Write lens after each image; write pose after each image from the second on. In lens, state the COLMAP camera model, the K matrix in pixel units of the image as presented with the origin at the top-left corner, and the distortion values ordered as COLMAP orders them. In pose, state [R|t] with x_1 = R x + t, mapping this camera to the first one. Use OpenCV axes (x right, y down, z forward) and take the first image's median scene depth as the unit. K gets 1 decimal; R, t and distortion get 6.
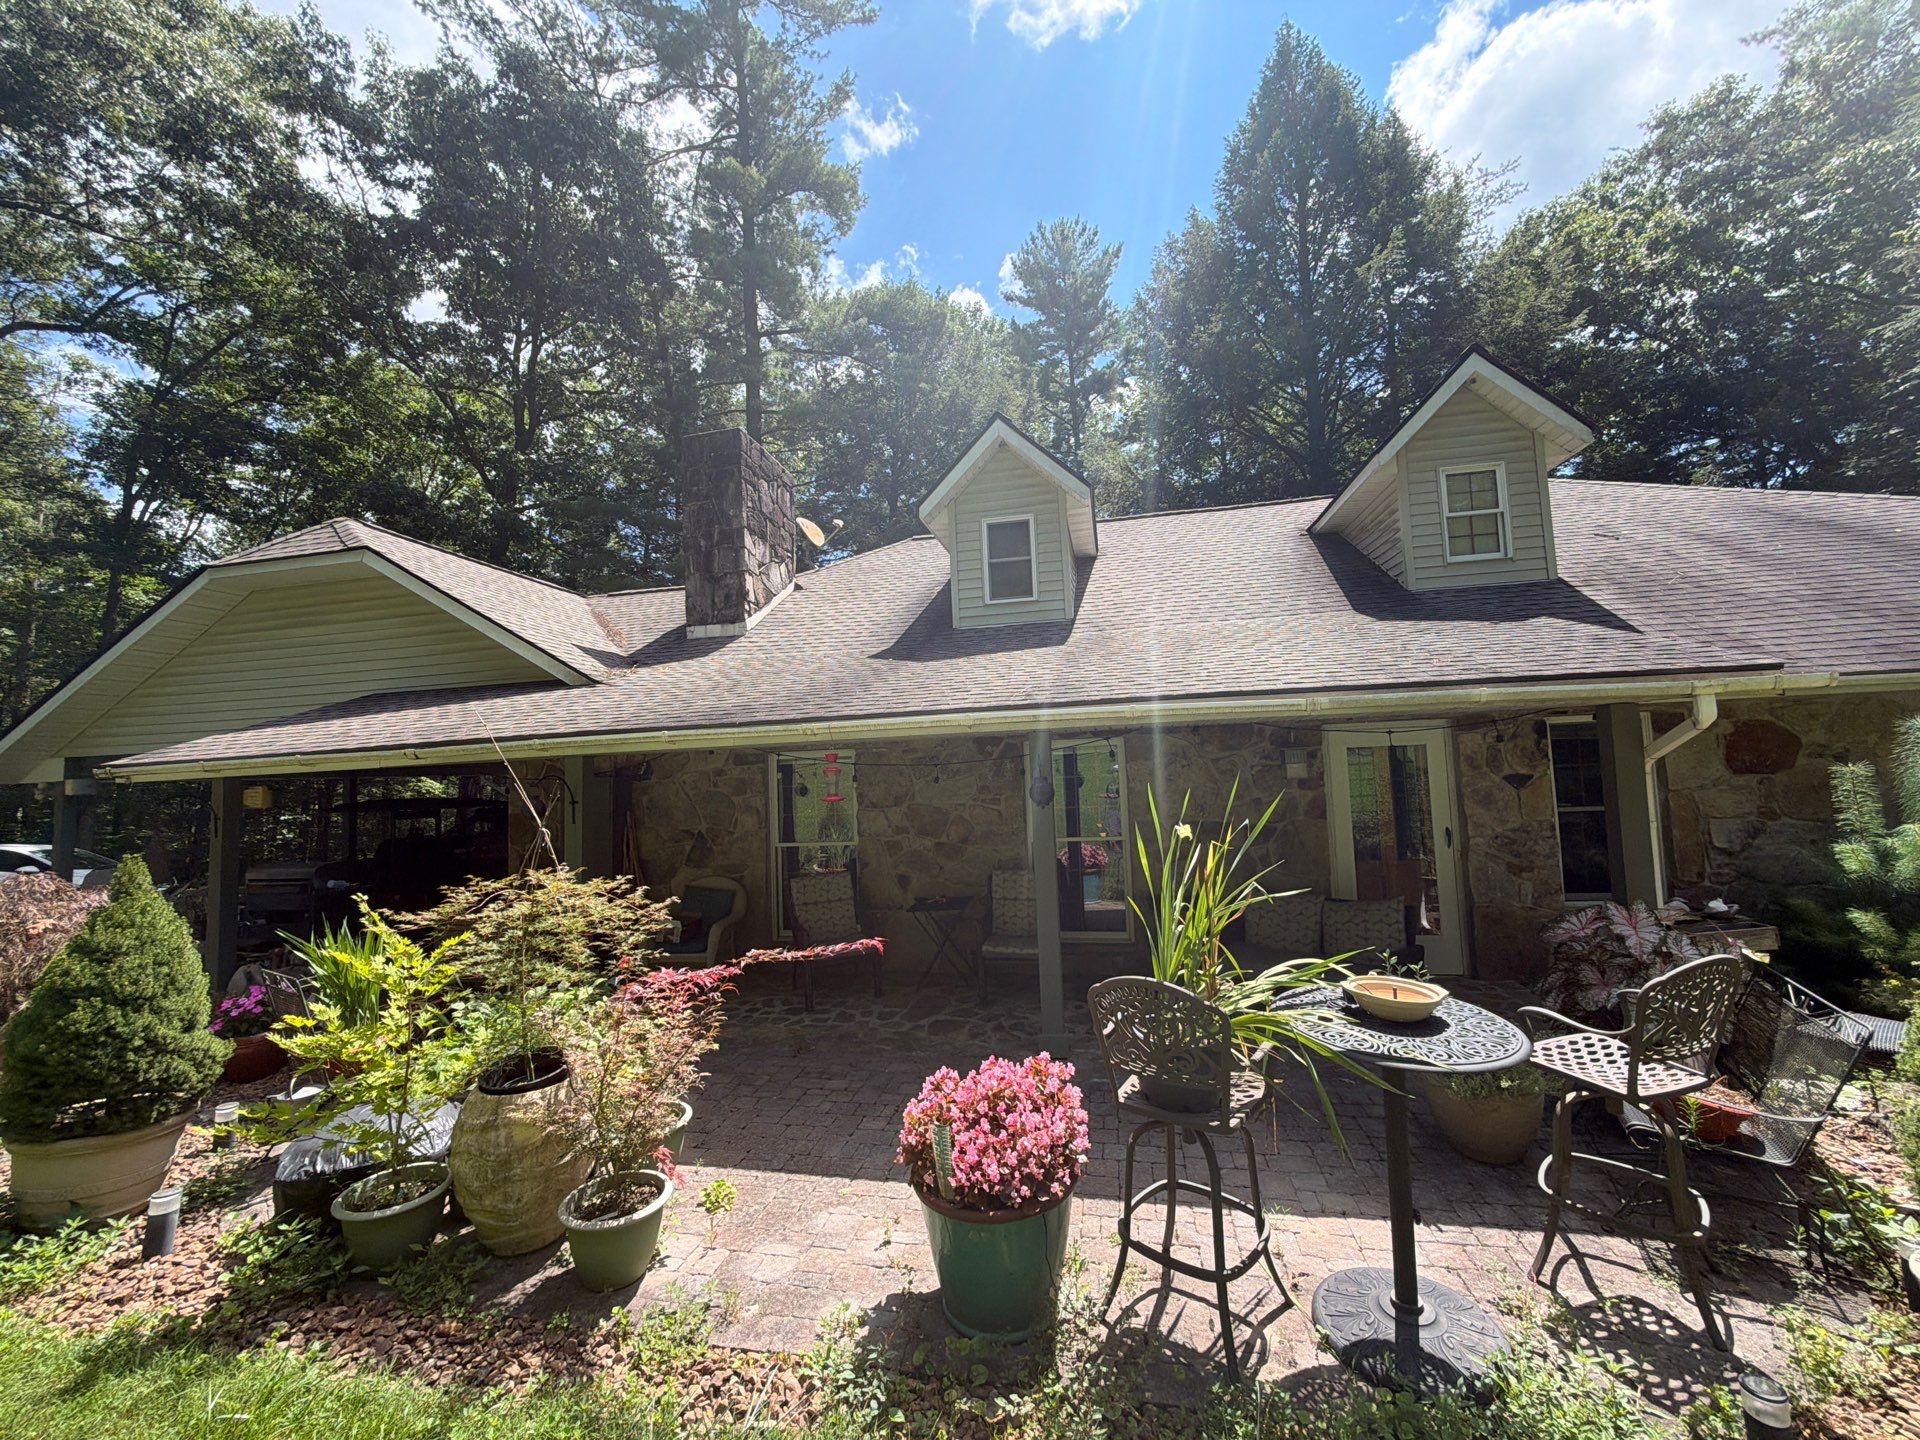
lens RADIAL K [[763.5, 0, 962.9], [0, 763.5, 720.5], [0, 0, 1]] dist [-0.000214, -0.000120]
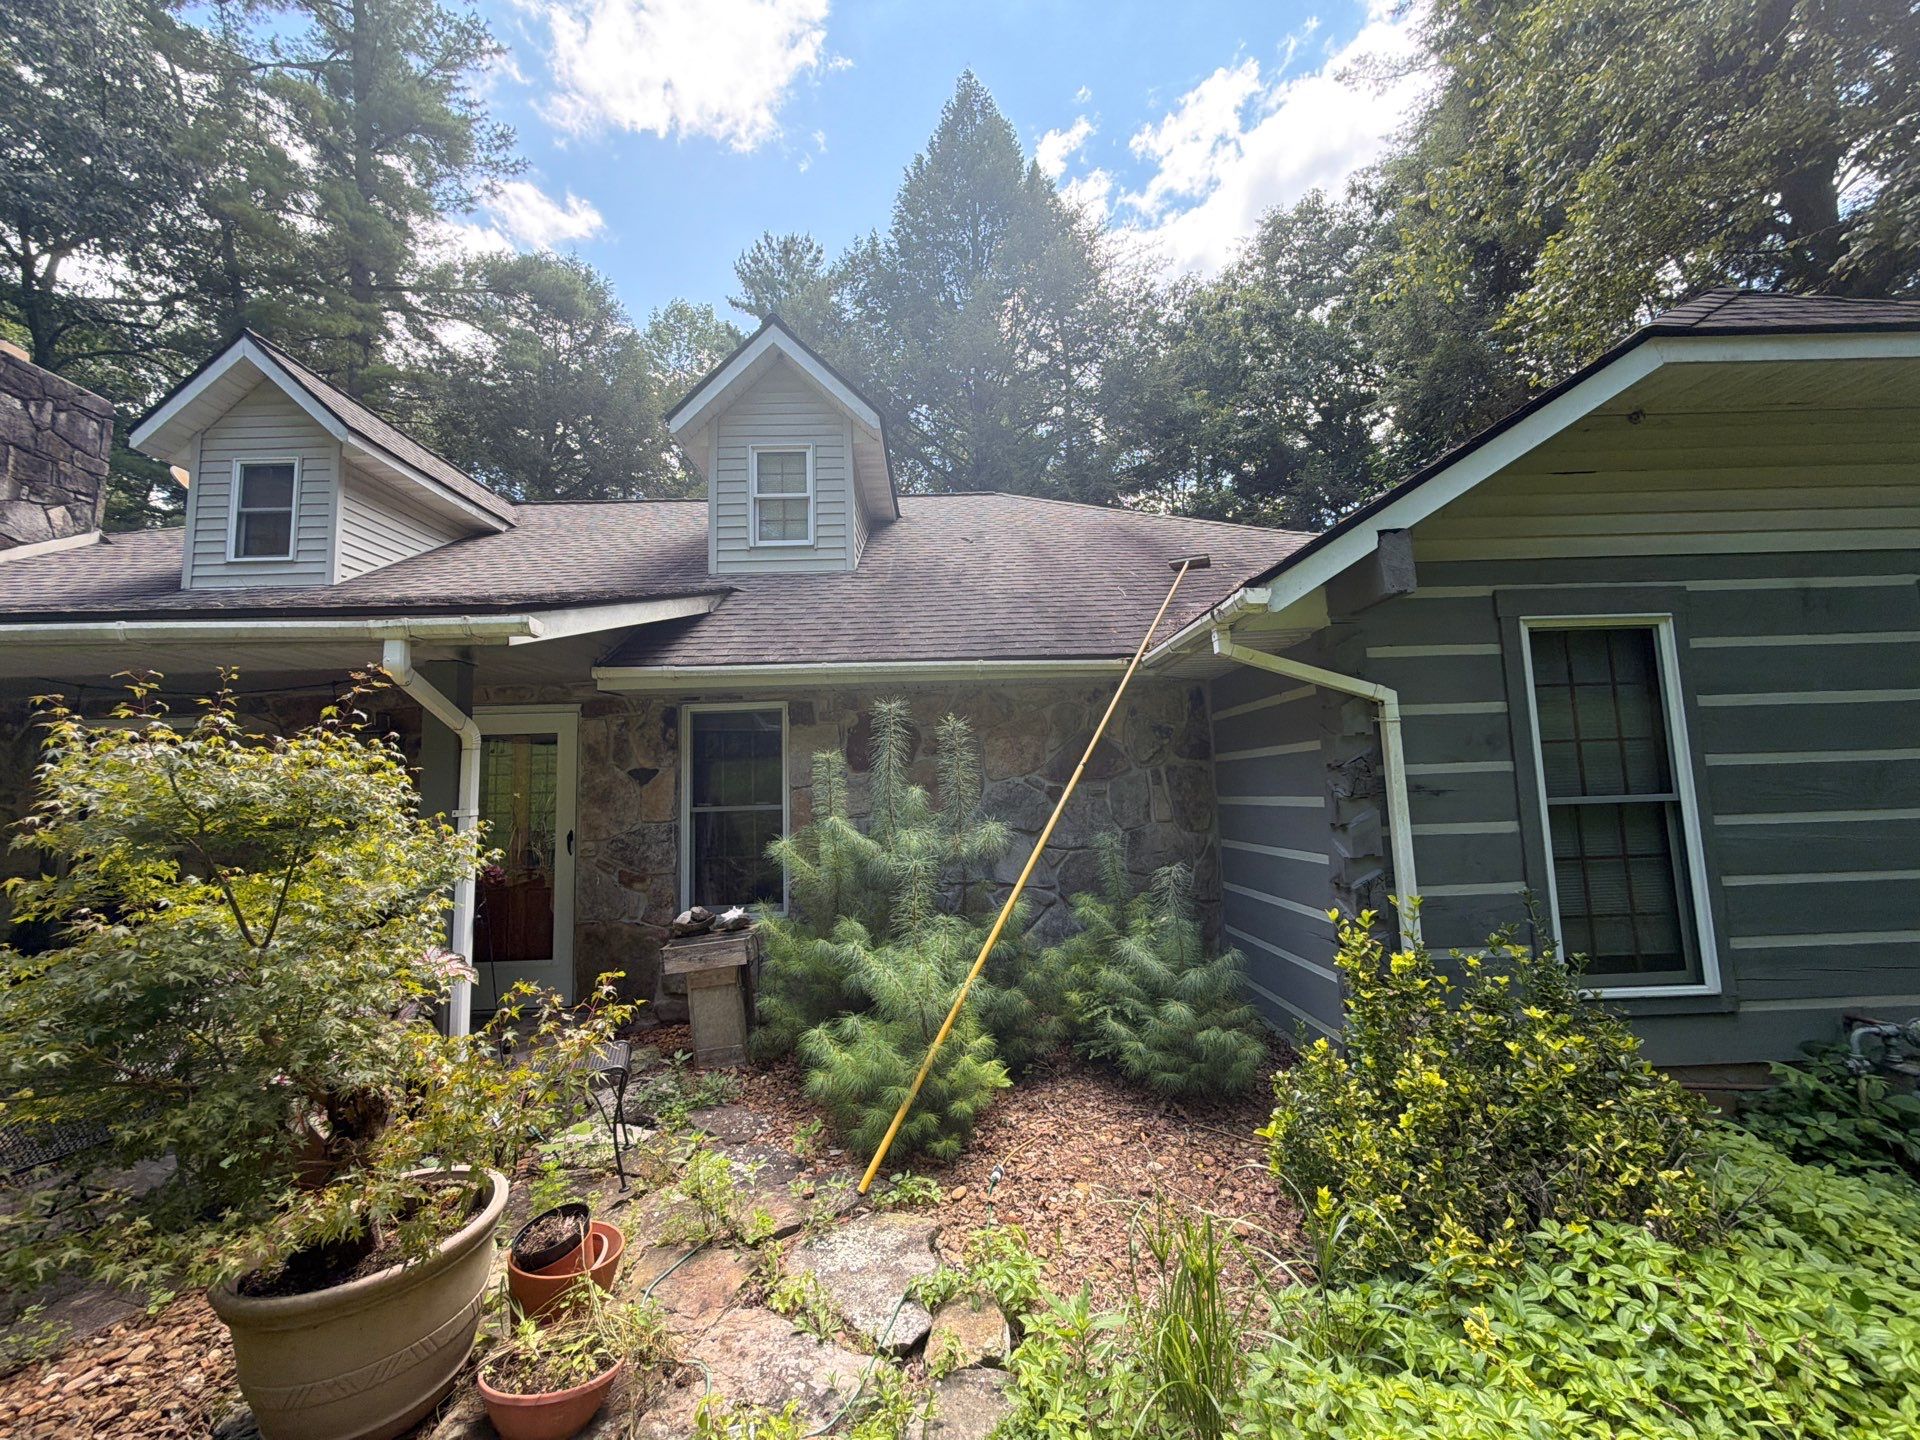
lens RADIAL K [[763.5, 0, 962.9], [0, 763.5, 720.5], [0, 0, 1]] dist [-0.000214, -0.000120]
pose [[0.976601, 0.031746, 0.212705, 0.695985], [-0.023366, 0.998853, -0.041797, 0.034223], [-0.213788, 0.035849, 0.976222, 0.057909]]
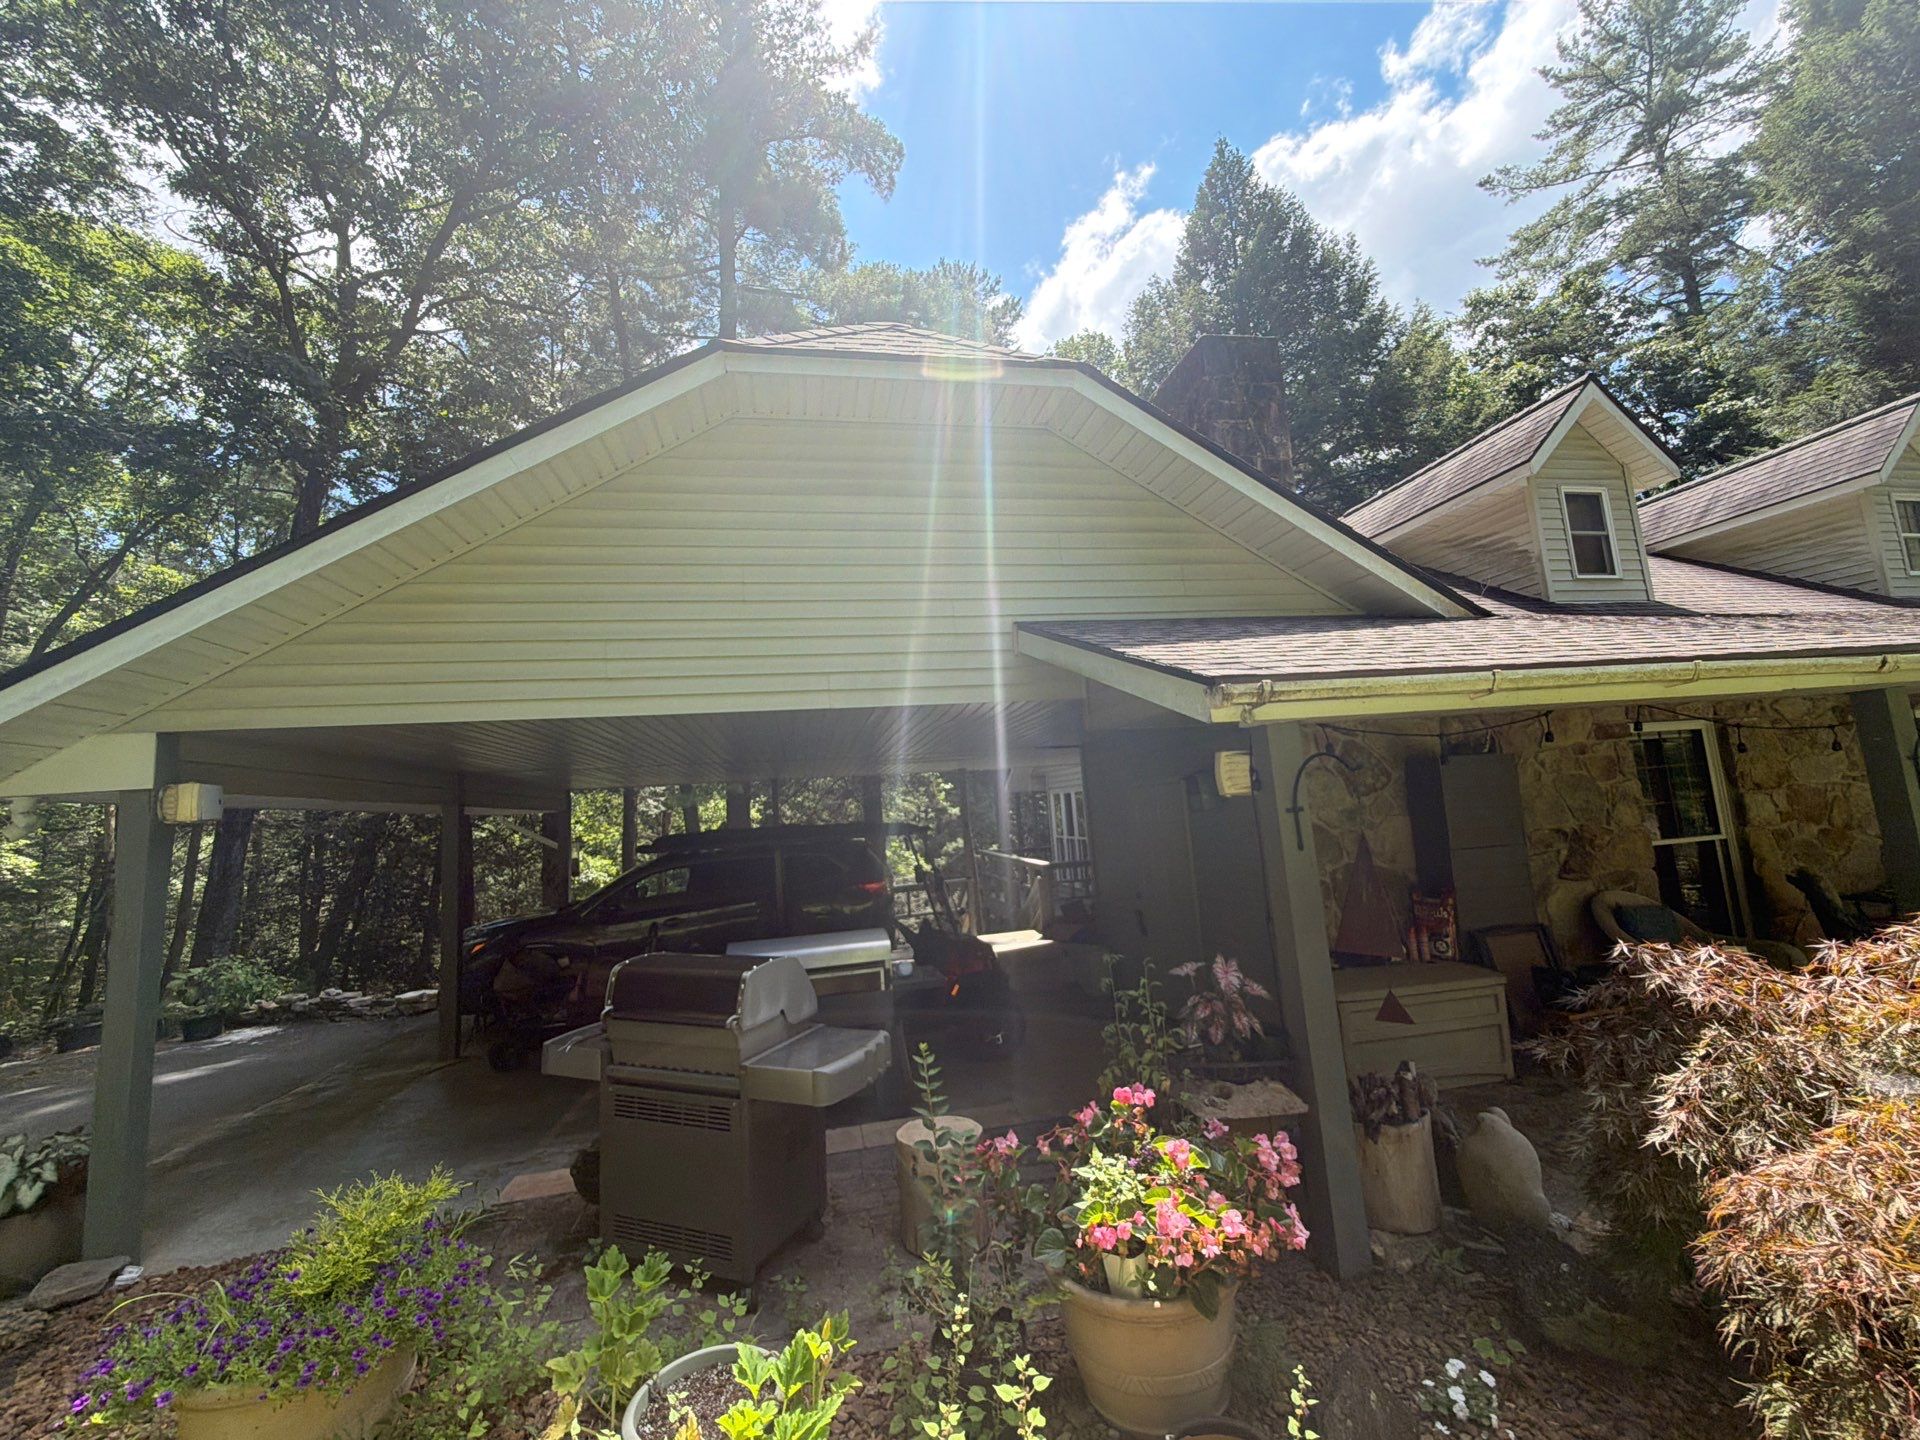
lens RADIAL K [[763.5, 0, 962.9], [0, 763.5, 720.5], [0, 0, 1]] dist [-0.000214, -0.000120]
pose [[0.920929, 0.025560, 0.388892, -0.356334], [0.000879, 0.997708, -0.067658, 0.027385], [-0.389730, 0.062650, 0.918796, 0.167483]]
